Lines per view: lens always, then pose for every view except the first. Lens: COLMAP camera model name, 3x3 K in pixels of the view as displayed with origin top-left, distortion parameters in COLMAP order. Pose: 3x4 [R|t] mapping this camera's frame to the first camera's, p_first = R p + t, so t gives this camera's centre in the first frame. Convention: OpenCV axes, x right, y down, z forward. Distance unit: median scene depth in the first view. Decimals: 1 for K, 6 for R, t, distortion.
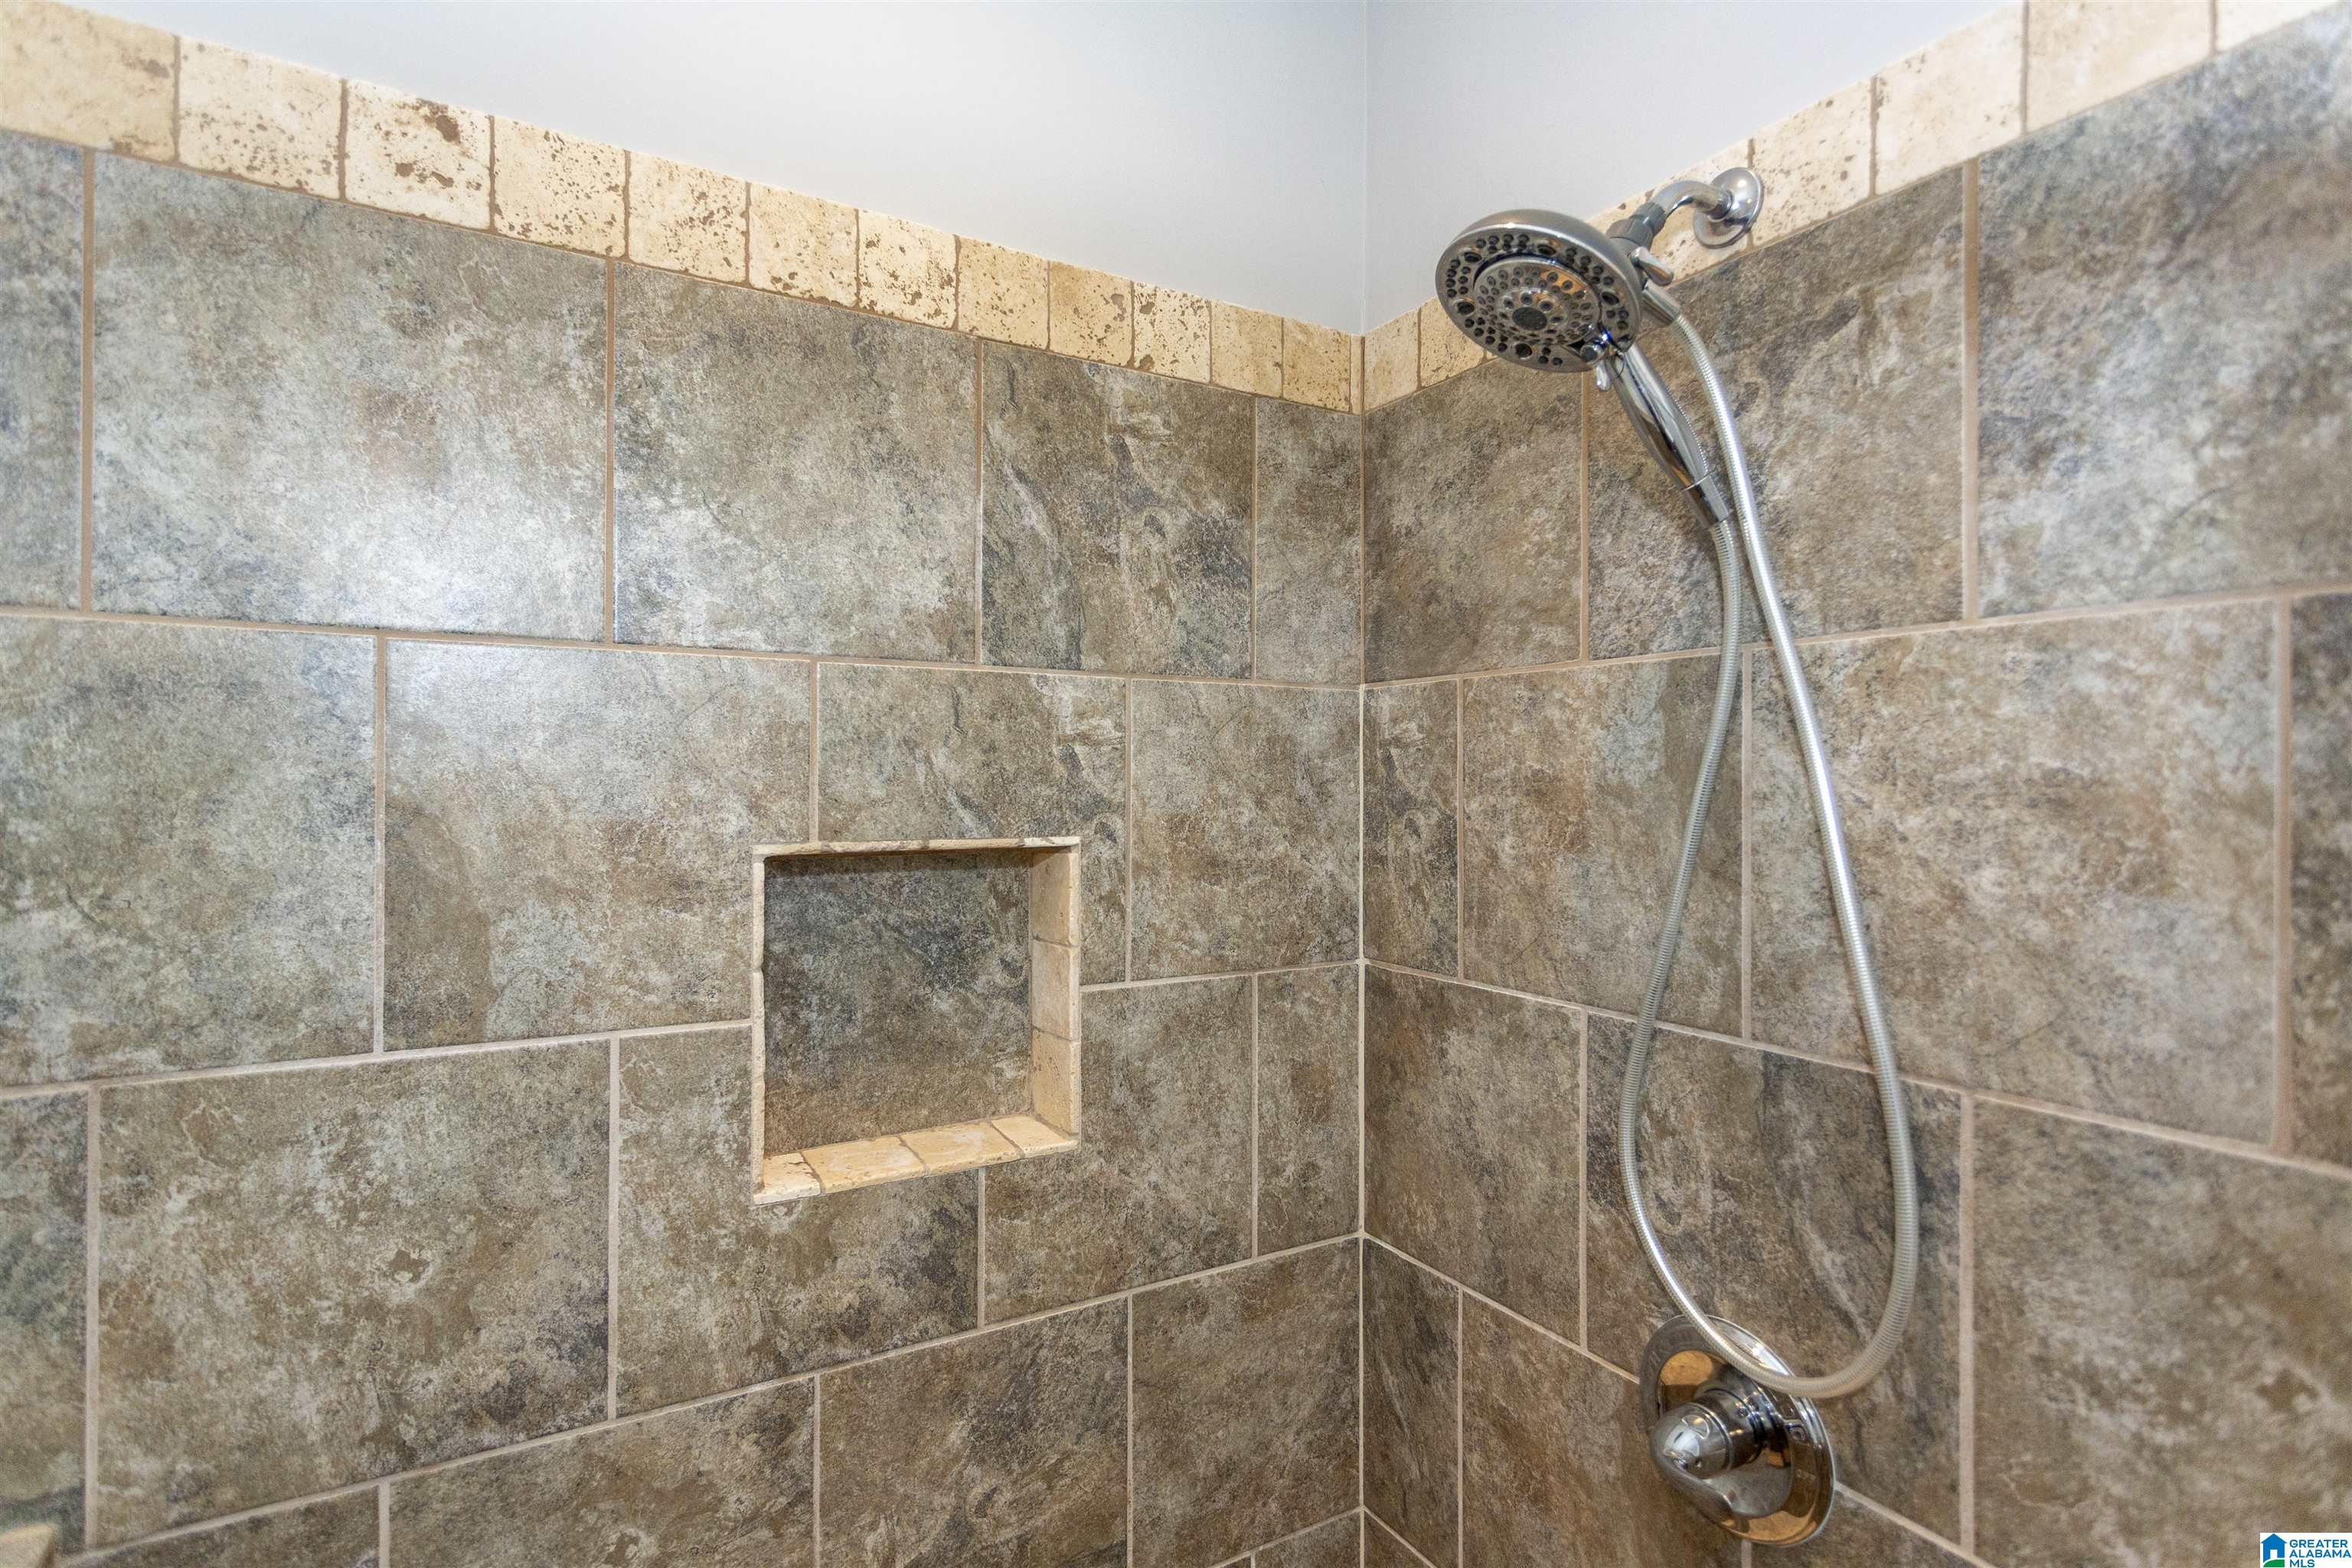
lens RADIAL K [[1169.6, 0, 1176.0], [0, 1169.6, 784.0], [0, 0, 1]] dist [0.000910, -0.000415]
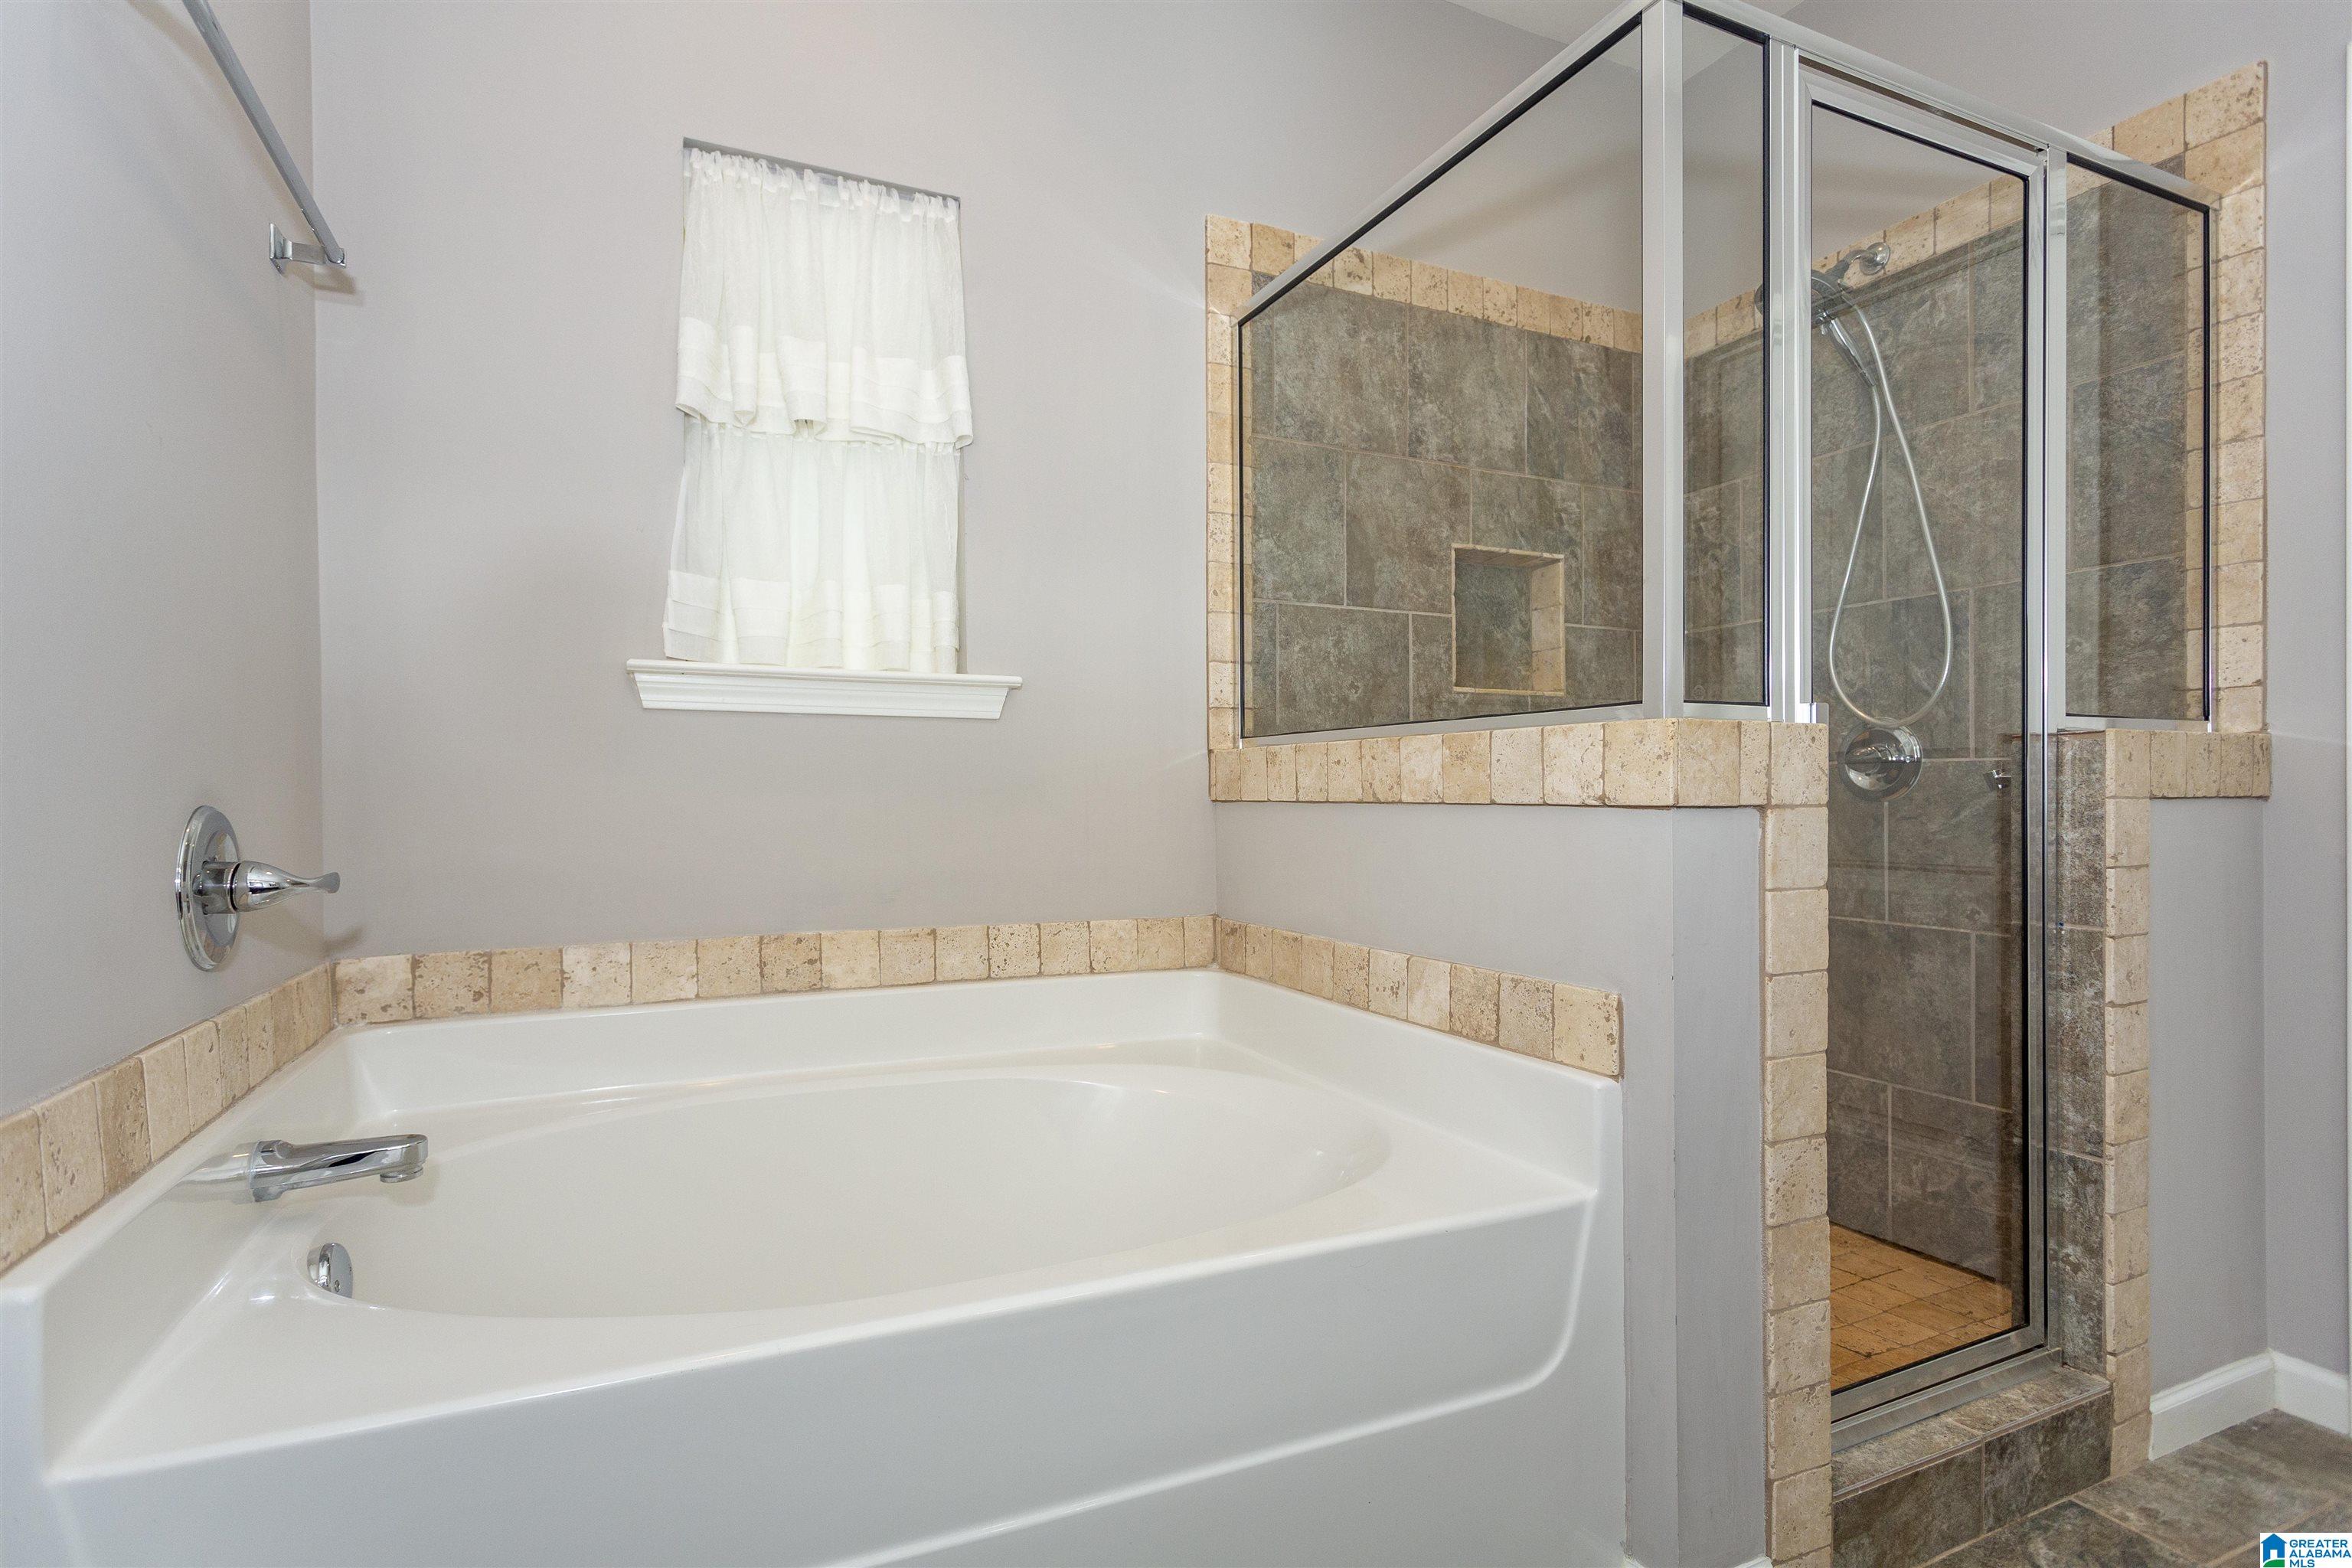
lens RADIAL K [[1159.3, 0, 1165.0], [0, 1159.3, 798.8], [0, 0, 1]] dist [0.000748, 0.001464]
pose [[0.994855, -0.009374, -0.100876, -0.793617], [0.009979, 0.999935, 0.005492, 0.626422], [0.100818, -0.006471, 0.994884, -1.617932]]
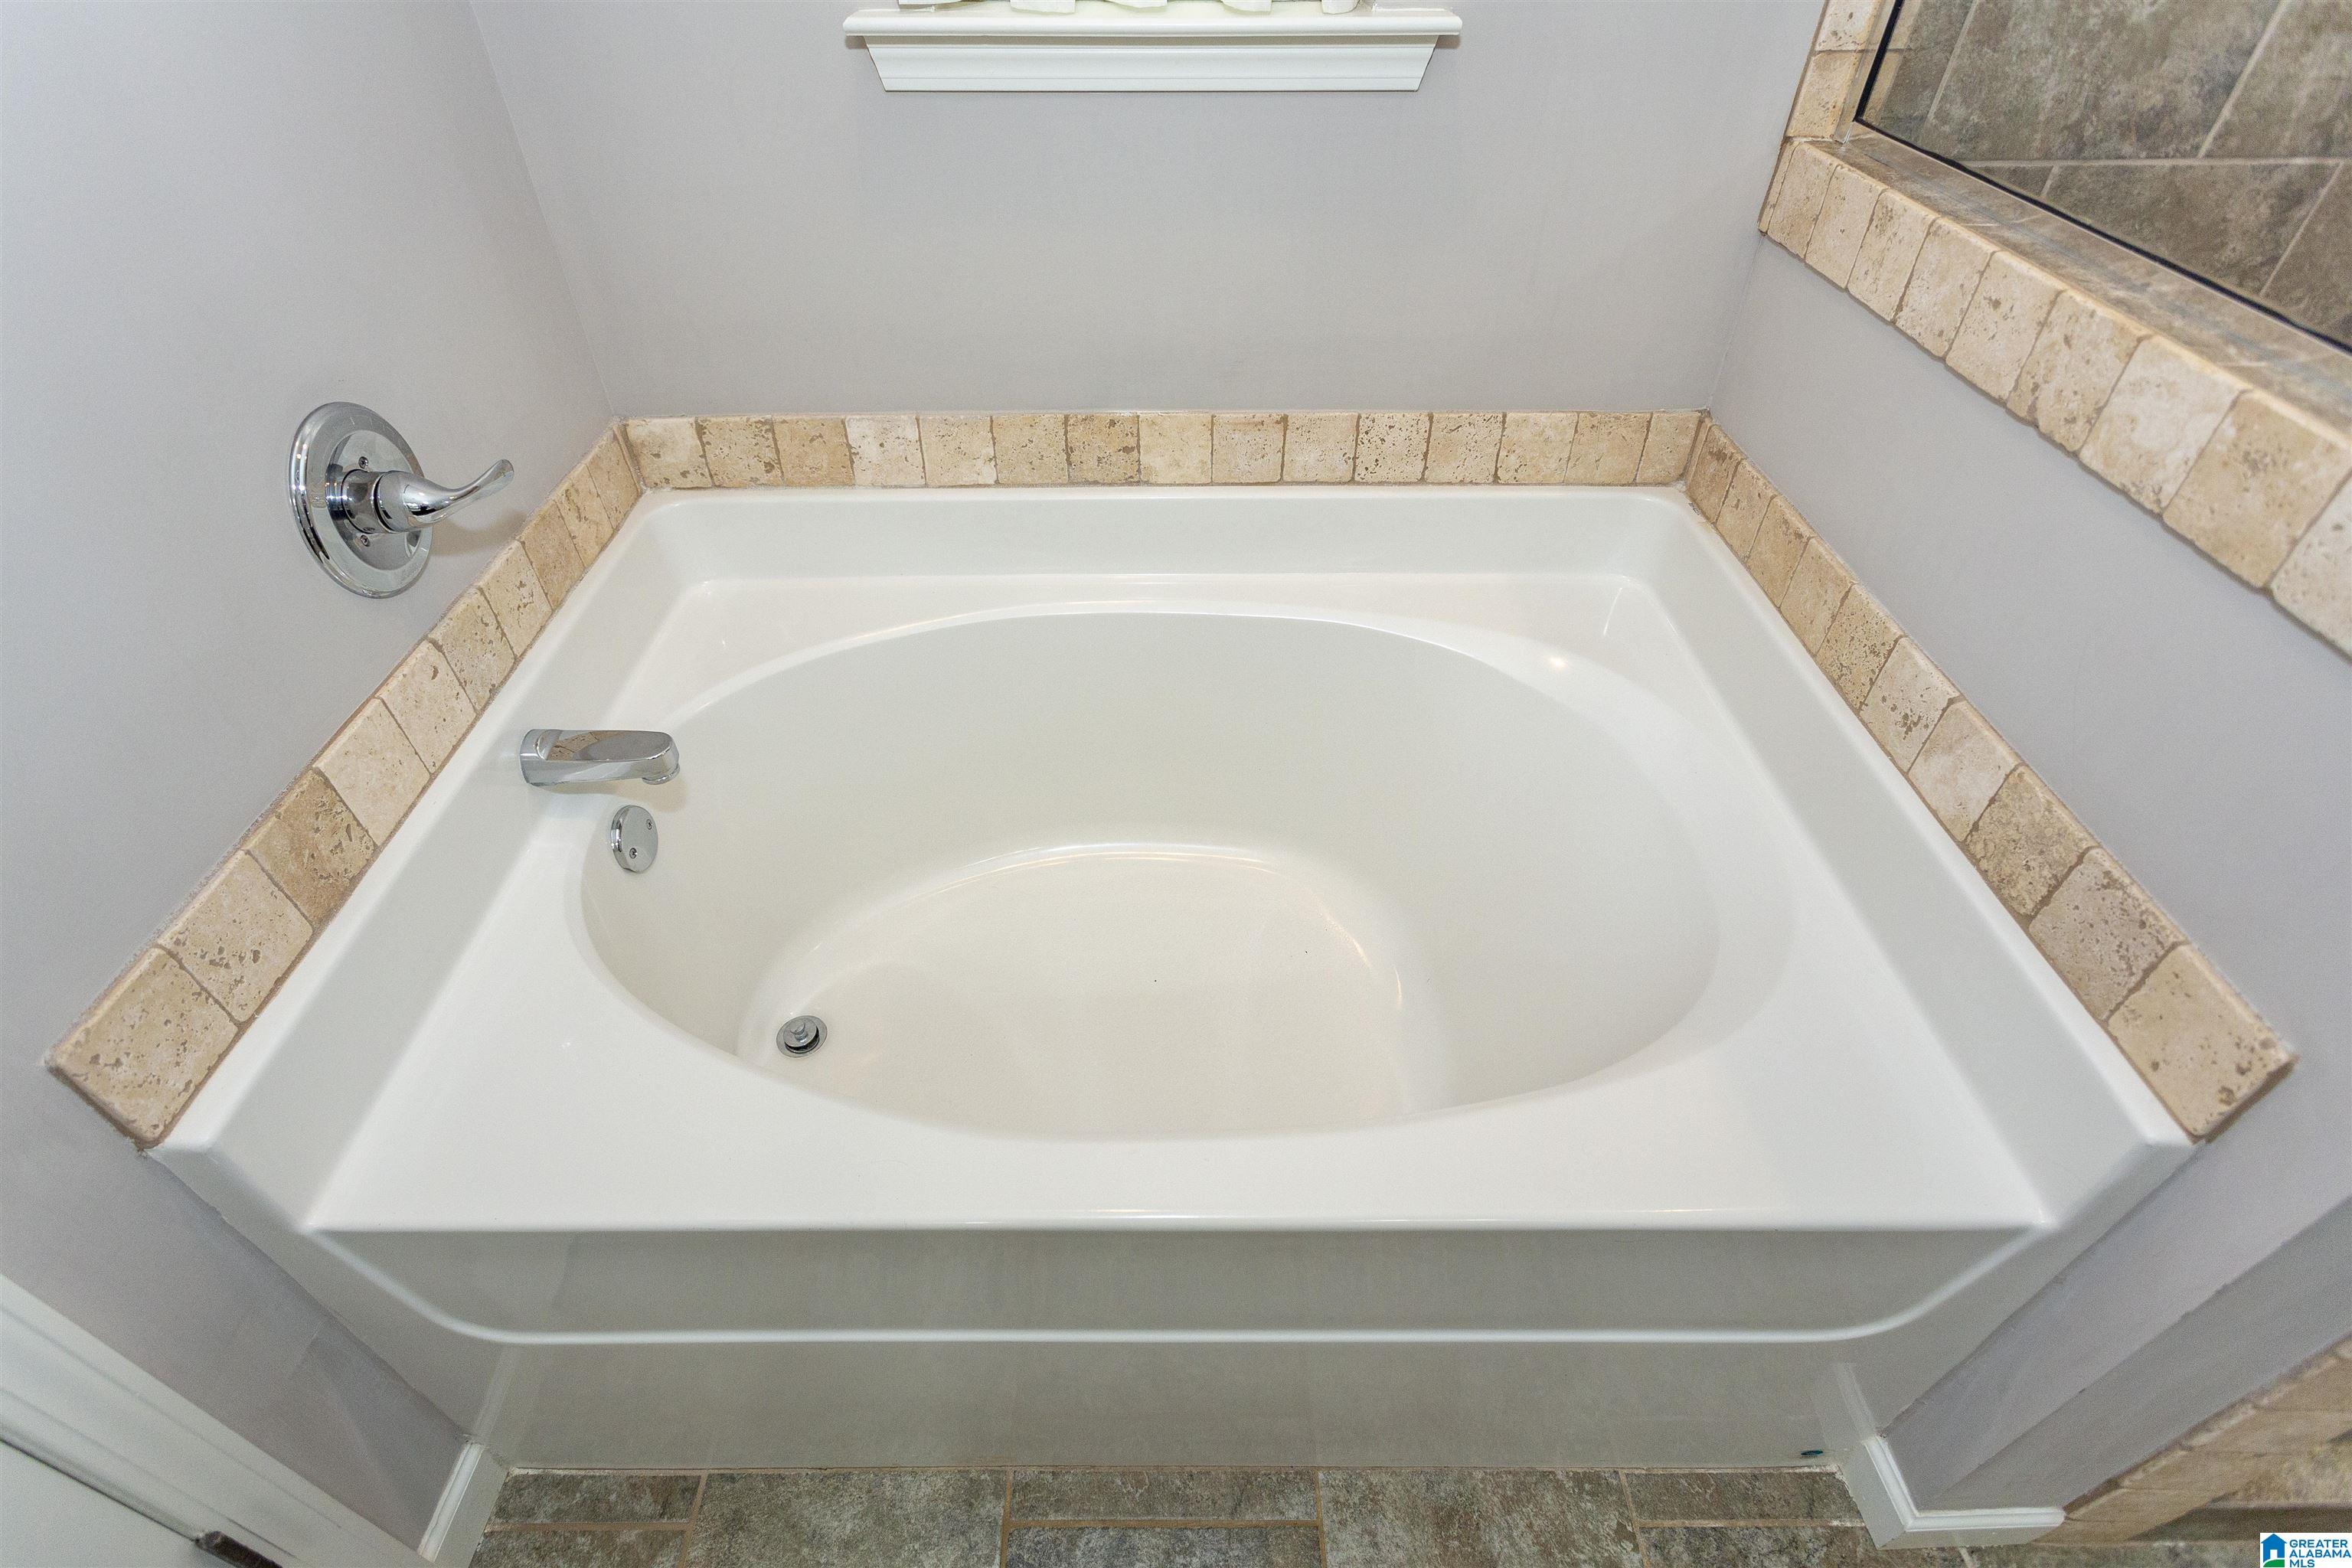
lens RADIAL K [[1122.1, 0, 1166.9], [0, 1122.1, 775.2], [0, 0, 1]] dist [-0.000423, 0.002450]
pose [[0.864043, 0.327977, -0.381918, -0.819701], [0.009200, 0.748235, 0.663370, 0.210315], [0.503334, -0.576693, 0.643490, -0.899403]]
